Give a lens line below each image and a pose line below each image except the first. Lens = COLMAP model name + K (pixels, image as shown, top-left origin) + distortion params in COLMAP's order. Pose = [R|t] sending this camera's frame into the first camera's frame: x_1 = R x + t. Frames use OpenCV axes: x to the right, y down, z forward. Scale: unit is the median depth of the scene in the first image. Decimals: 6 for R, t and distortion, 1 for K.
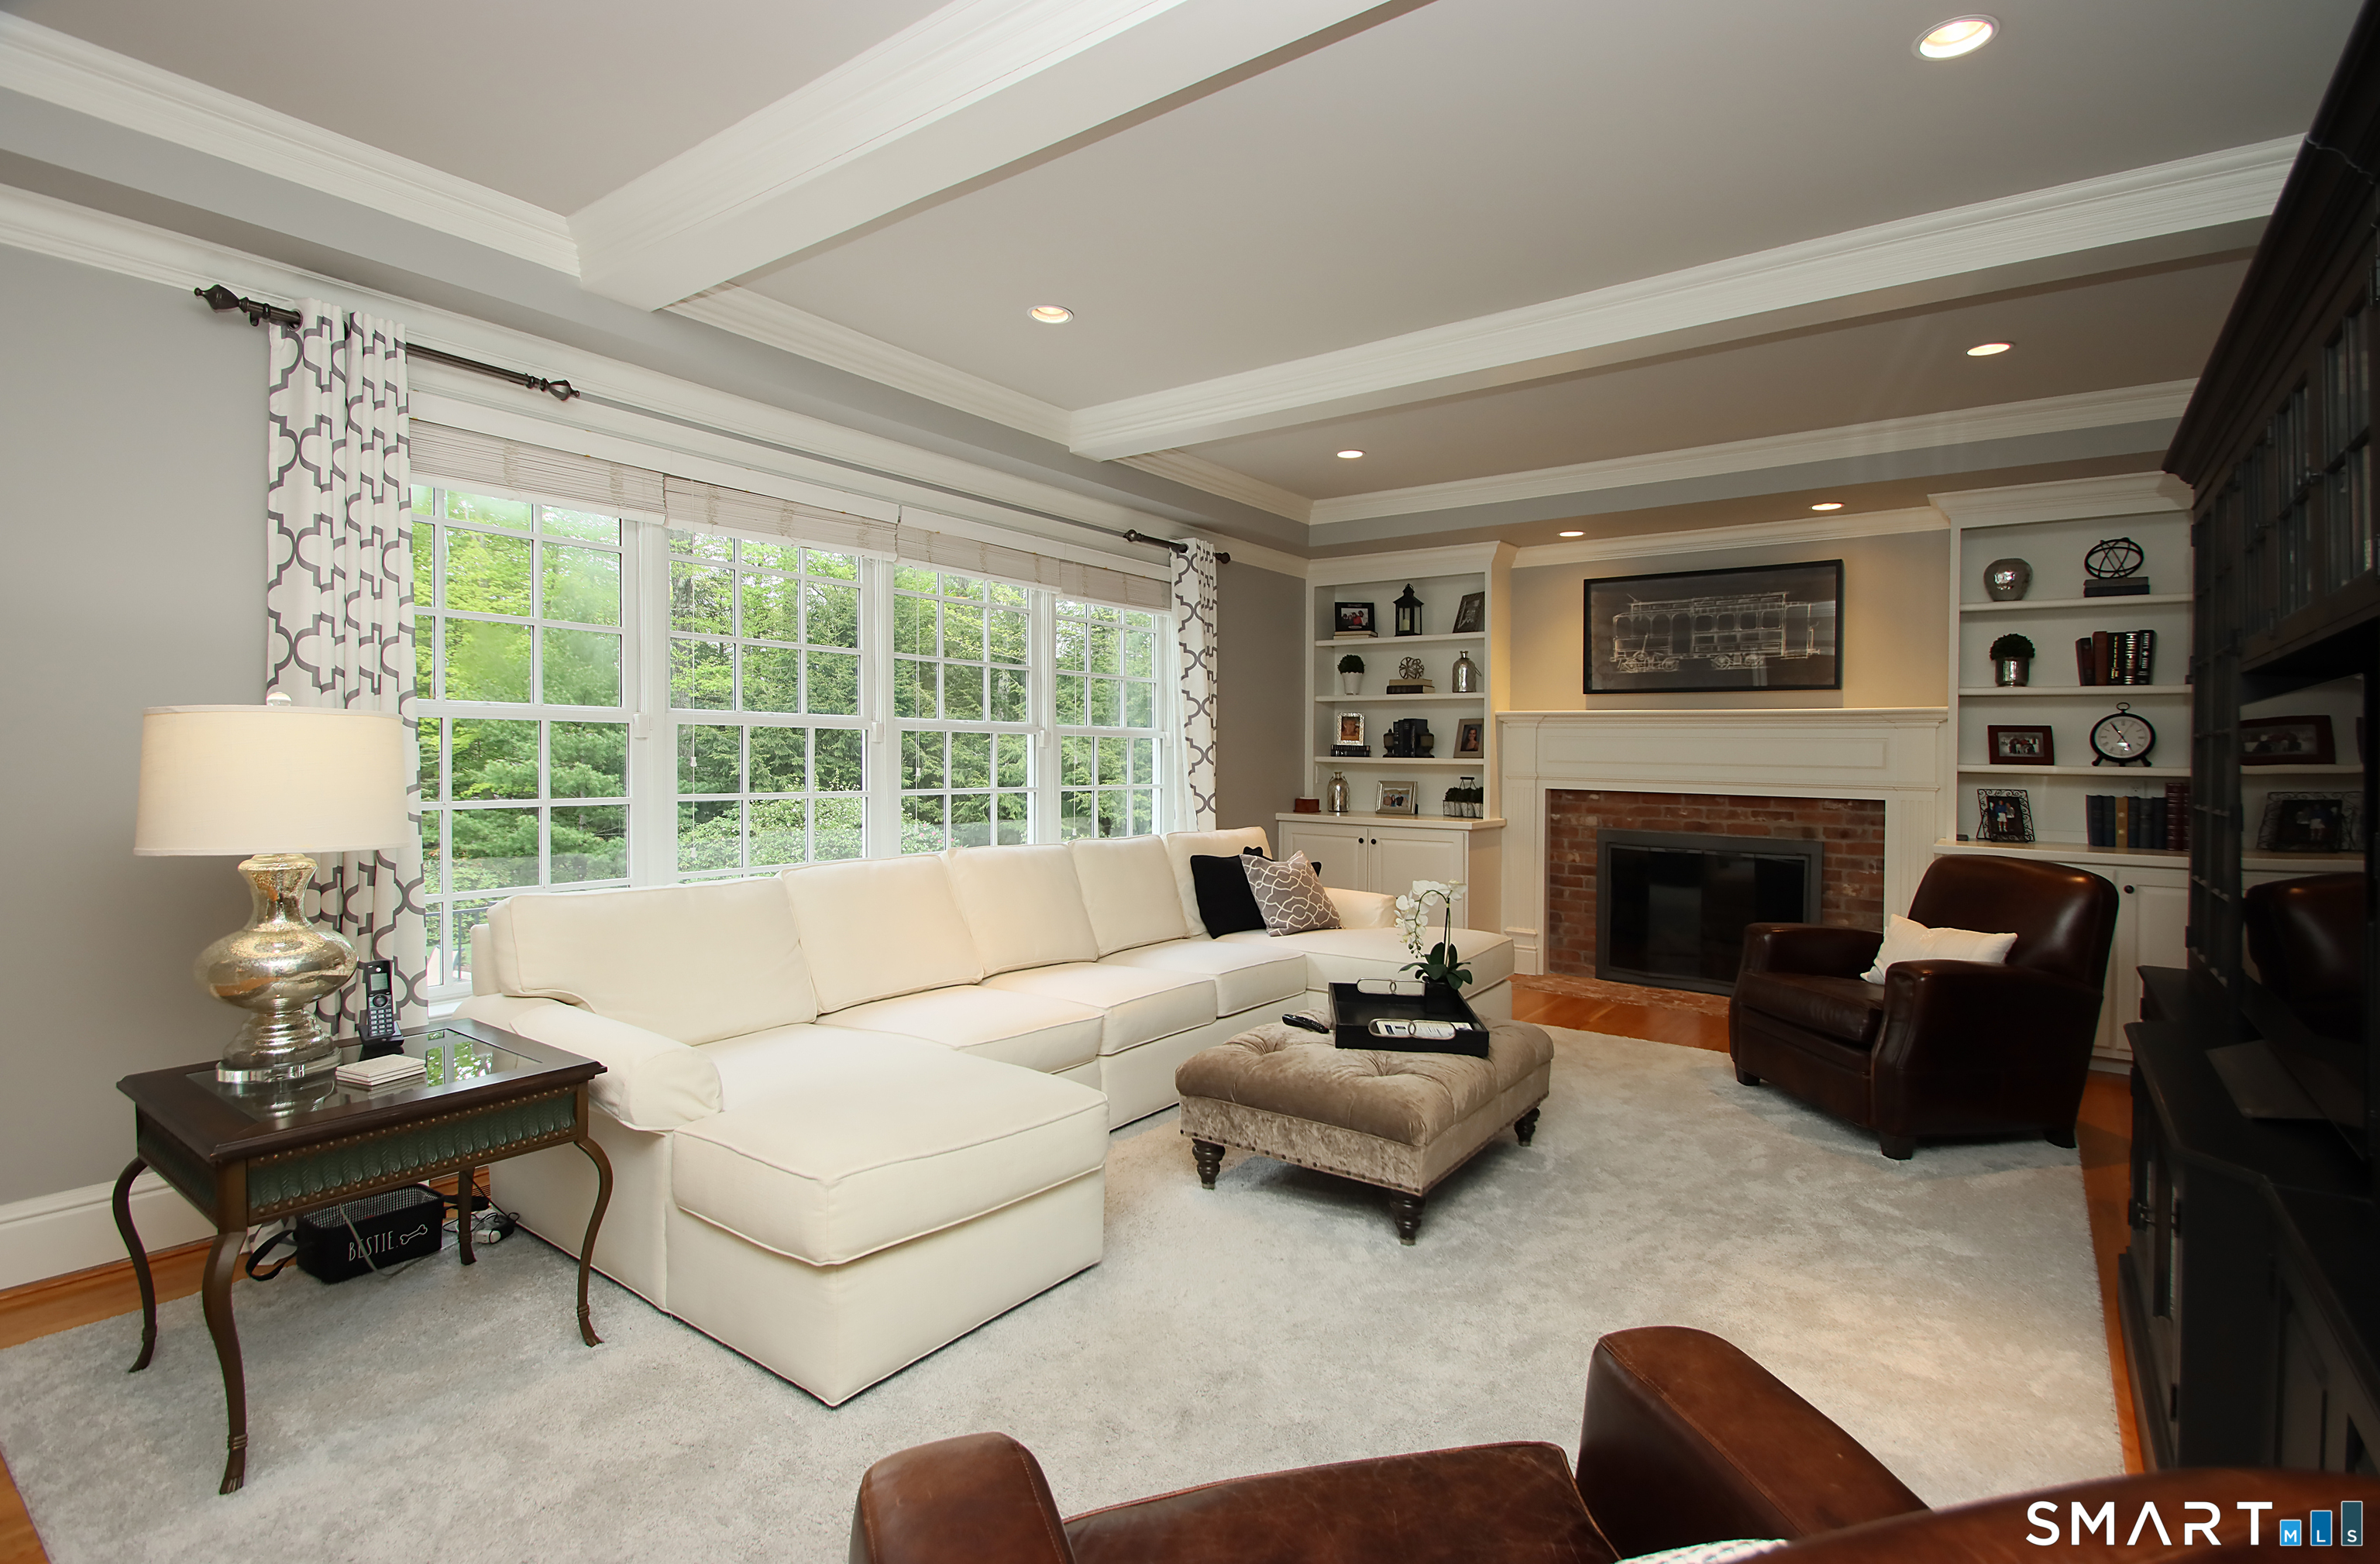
lens RADIAL K [[1100.5, 0, 1189.1], [0, 1100.5, 766.3], [0, 0, 1]] dist [0.004656, -0.010571]
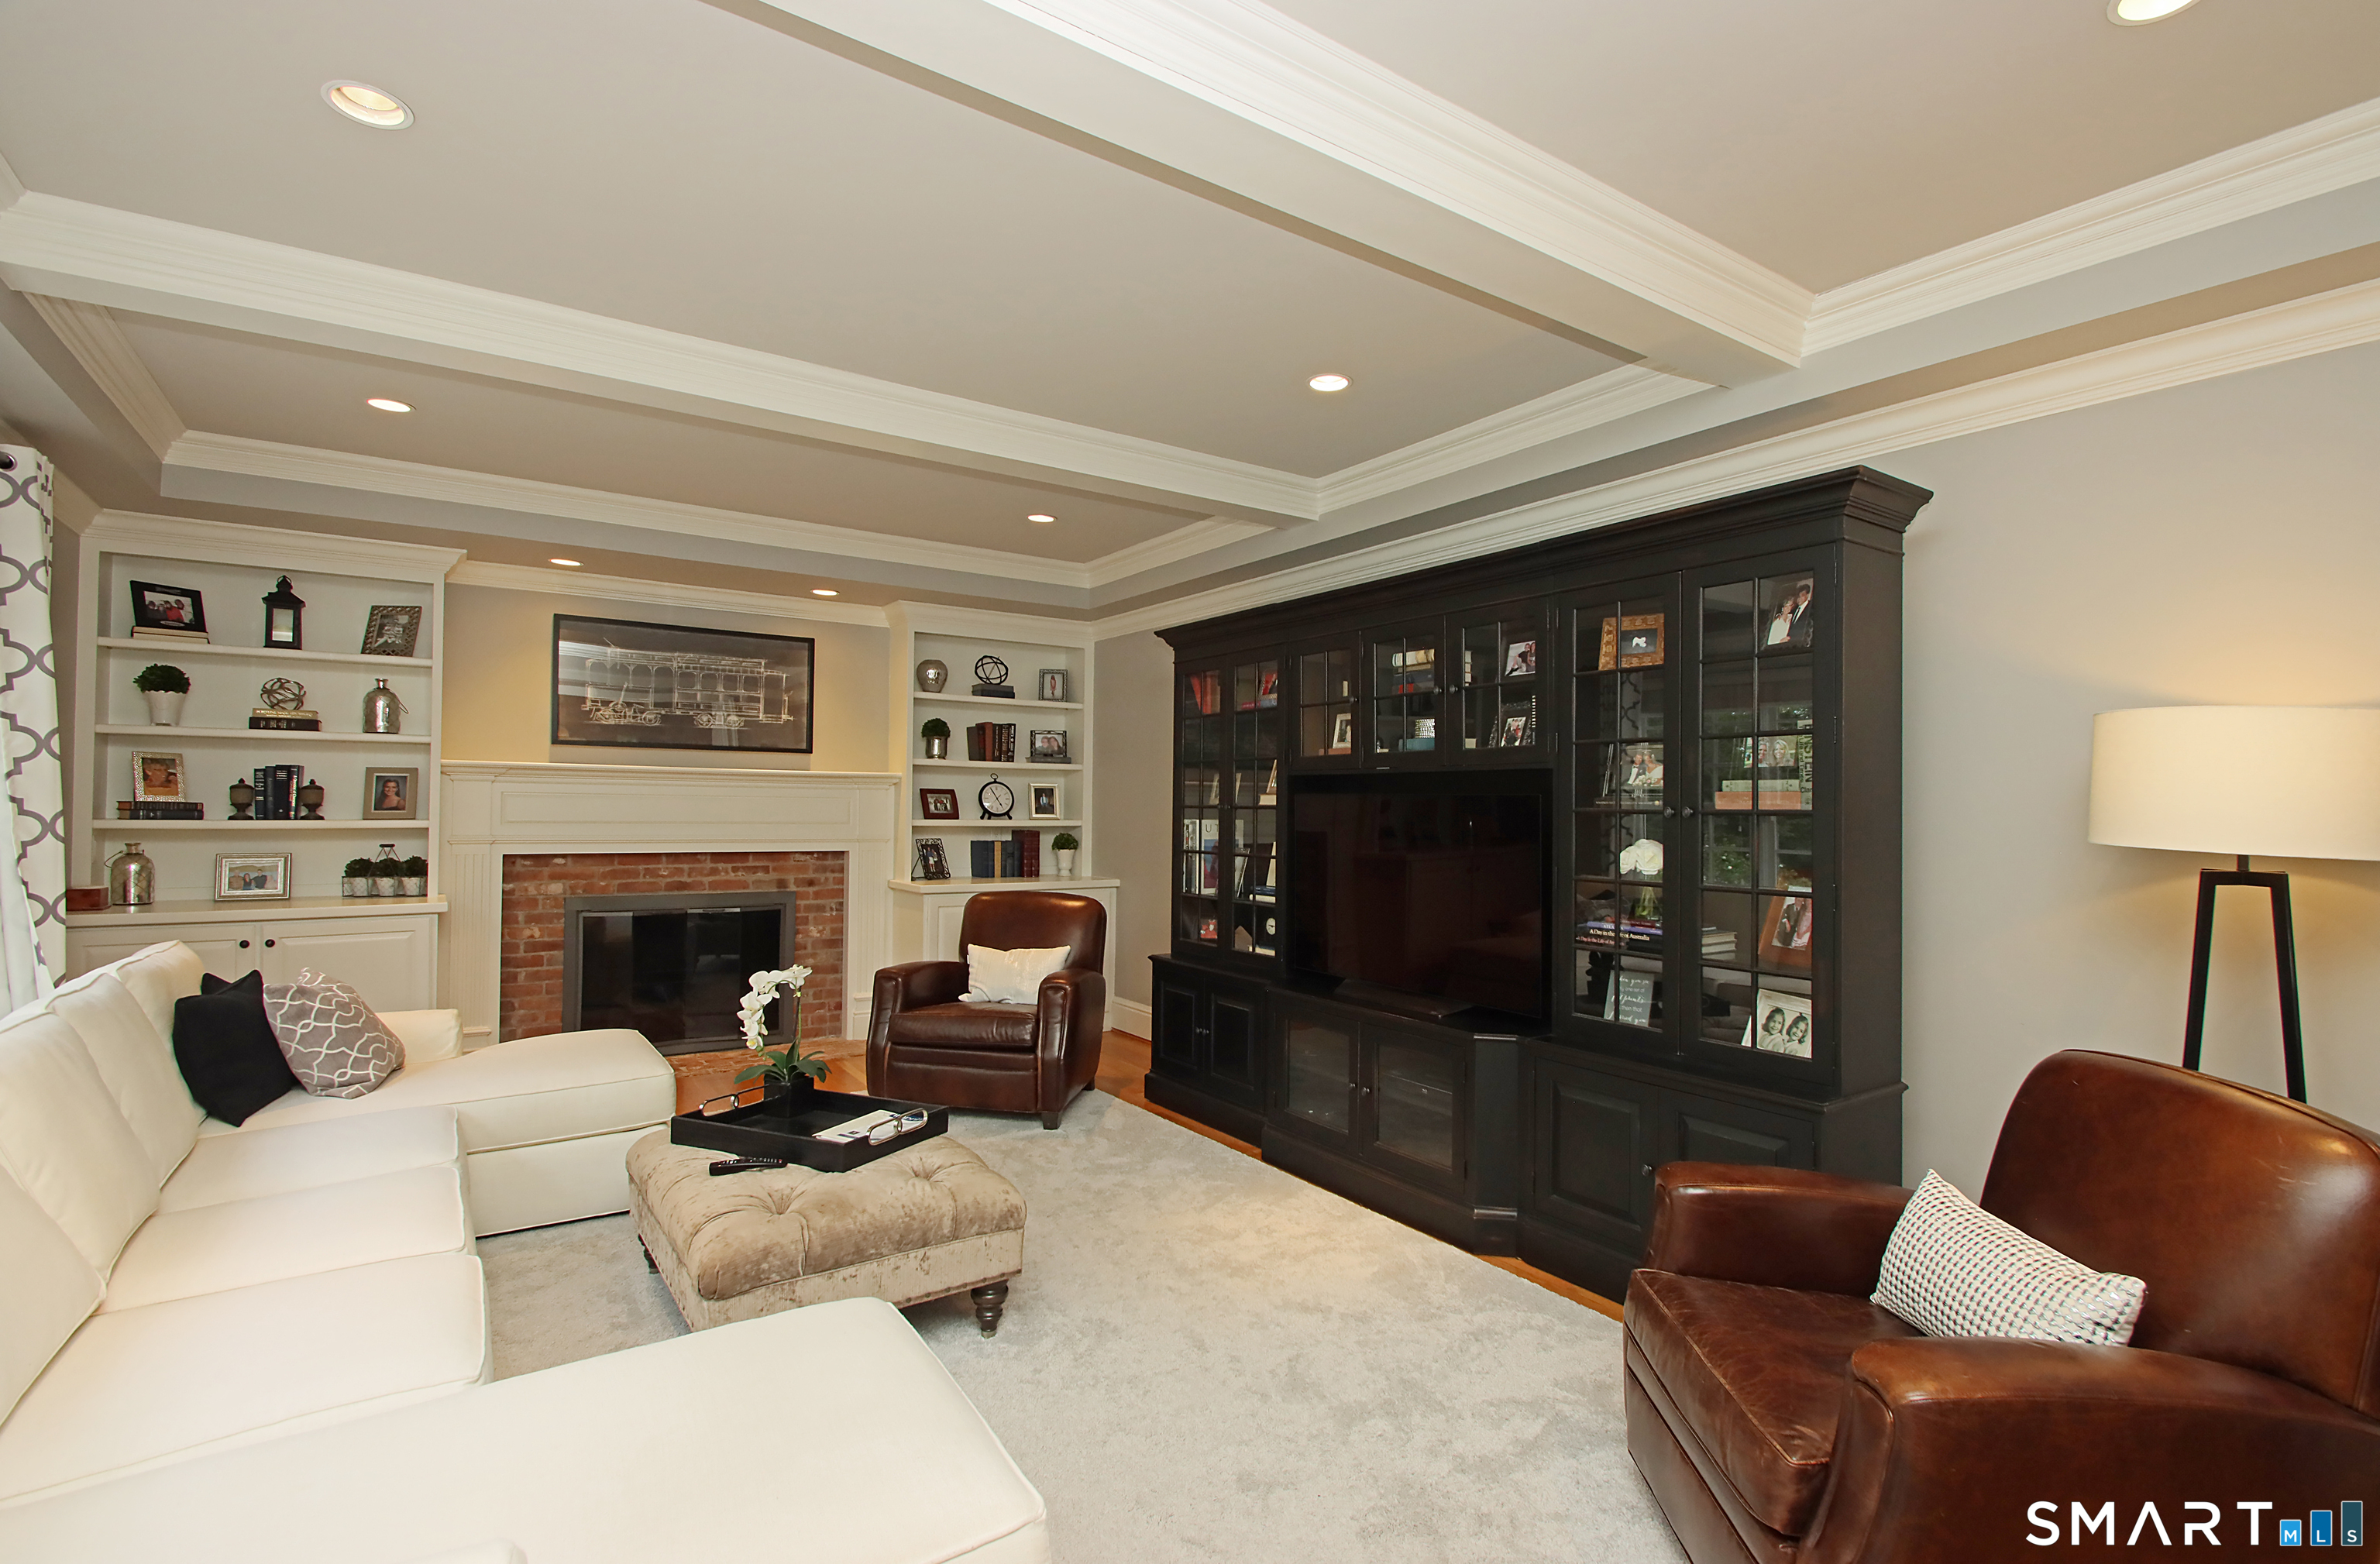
lens RADIAL K [[1100.5, 0, 1215.2], [0, 1100.5, 796.6], [0, 0, 1]] dist [0.004656, -0.010571]
pose [[0.328554, -0.001296, 0.944484, -0.313990], [0.005763, 0.999983, -0.000633, -0.021837], [-0.944468, 0.005651, 0.328555, 0.228073]]
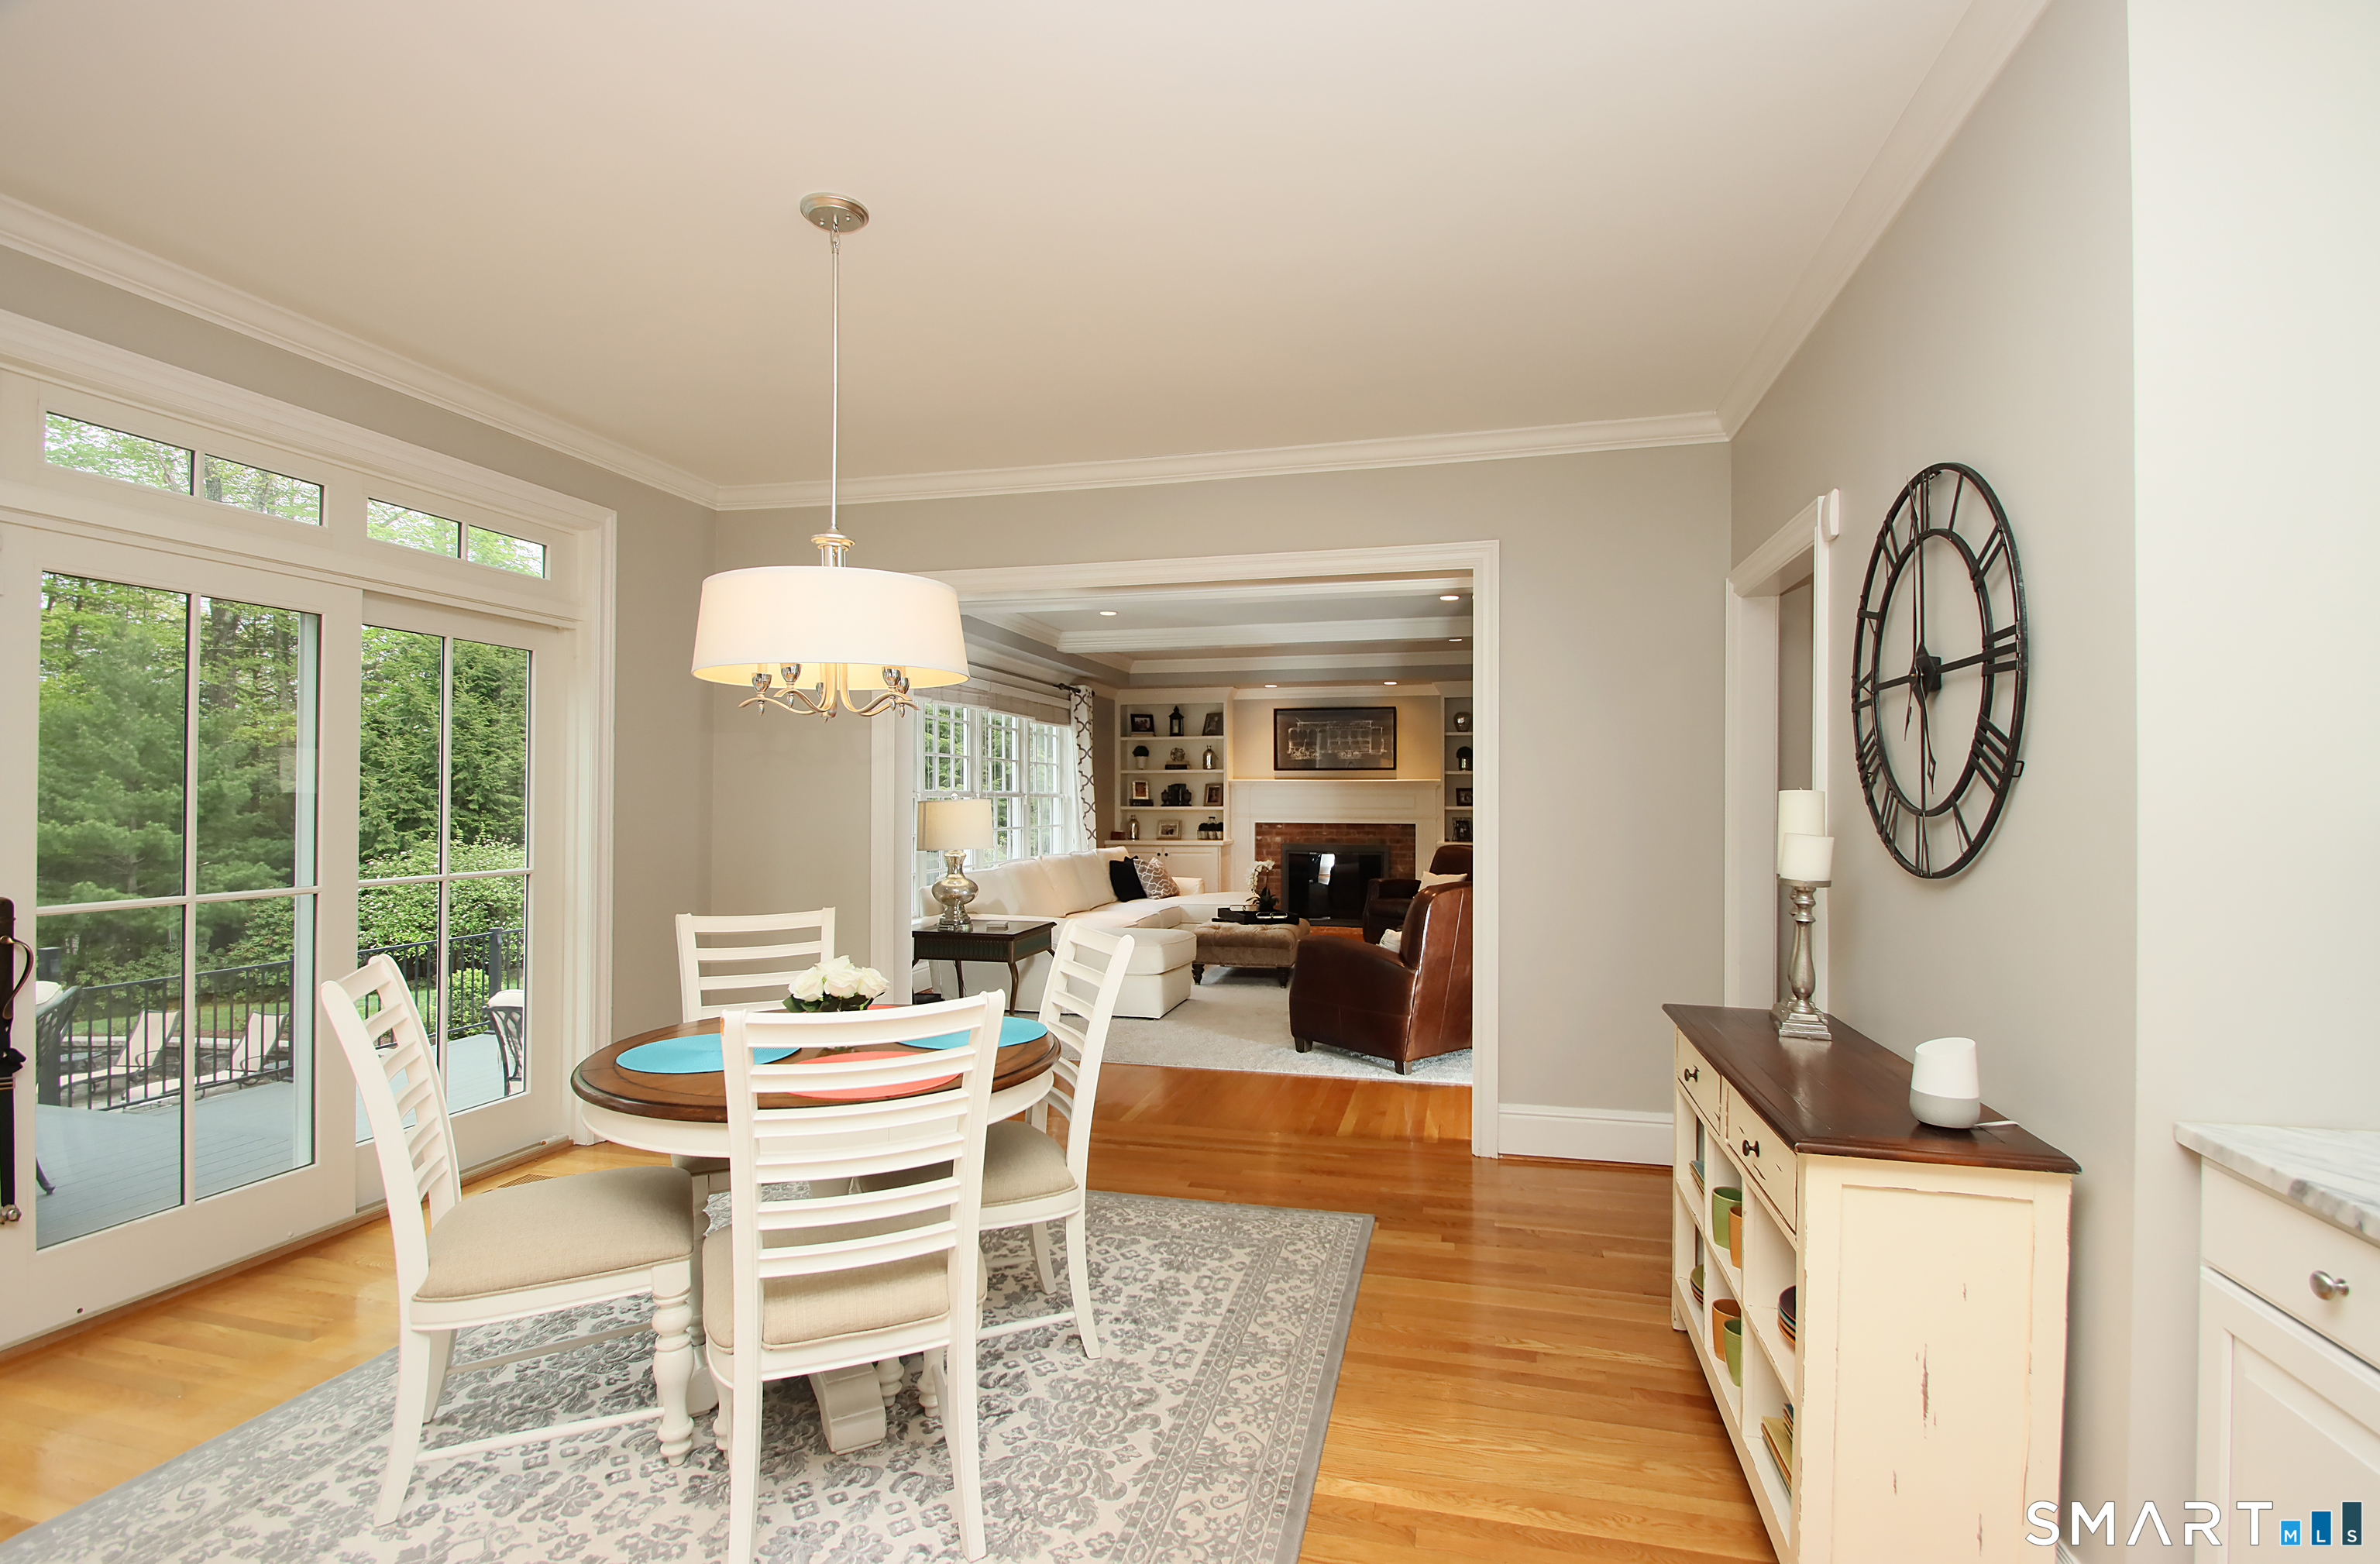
lens RADIAL K [[1100.5, 0, 1214.5], [0, 1100.5, 790.2], [0, 0, 1]] dist [0.004656, -0.010571]
pose [[0.917475, -0.009364, 0.397683, -0.497323], [0.016145, 0.999776, -0.013705, -0.009704], [-0.397466, 0.018994, 0.917420, -0.694409]]
